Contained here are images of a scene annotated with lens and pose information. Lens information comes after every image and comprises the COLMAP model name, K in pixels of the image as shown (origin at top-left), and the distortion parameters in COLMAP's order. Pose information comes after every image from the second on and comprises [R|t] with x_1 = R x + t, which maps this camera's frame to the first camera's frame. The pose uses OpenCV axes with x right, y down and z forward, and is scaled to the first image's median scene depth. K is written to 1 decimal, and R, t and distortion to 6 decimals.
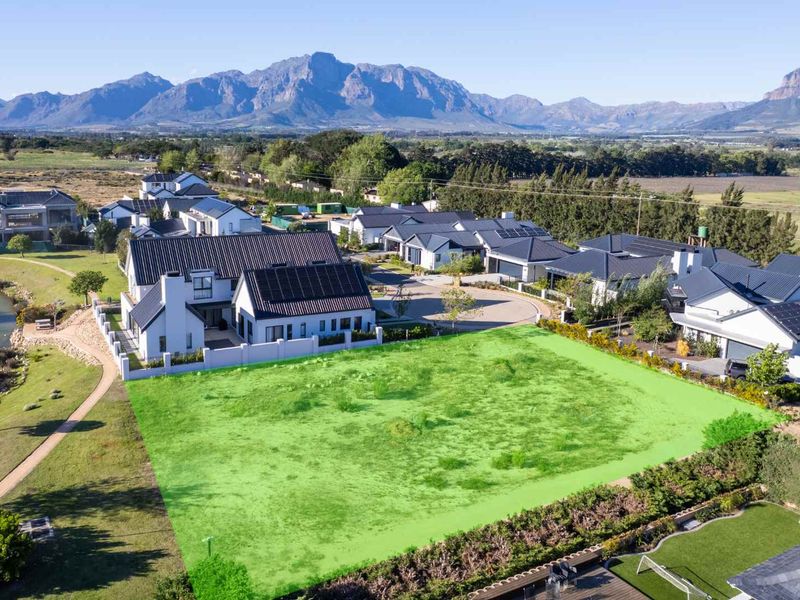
lens RADIAL K [[641.9, 0, 393.5], [0, 641.9, 301.9], [0, 0, 1]] dist [-0.023188, 0.007174]
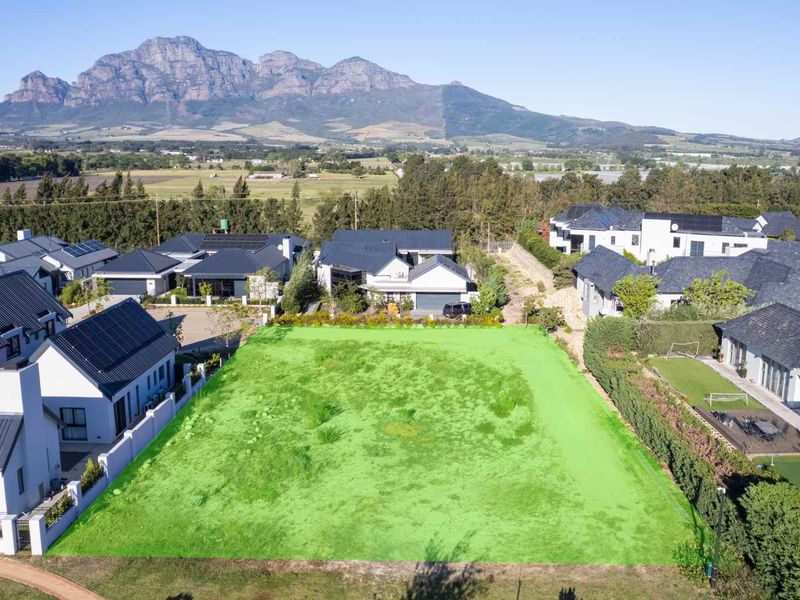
lens RADIAL K [[641.9, 0, 397.5], [0, 641.9, 298.8], [0, 0, 1]] dist [-0.023188, 0.007174]
pose [[0.519721, -0.208986, 0.828381, -0.696609], [0.215688, 0.970307, 0.109470, -0.097994], [-0.826661, 0.121778, 0.549364, 0.391249]]
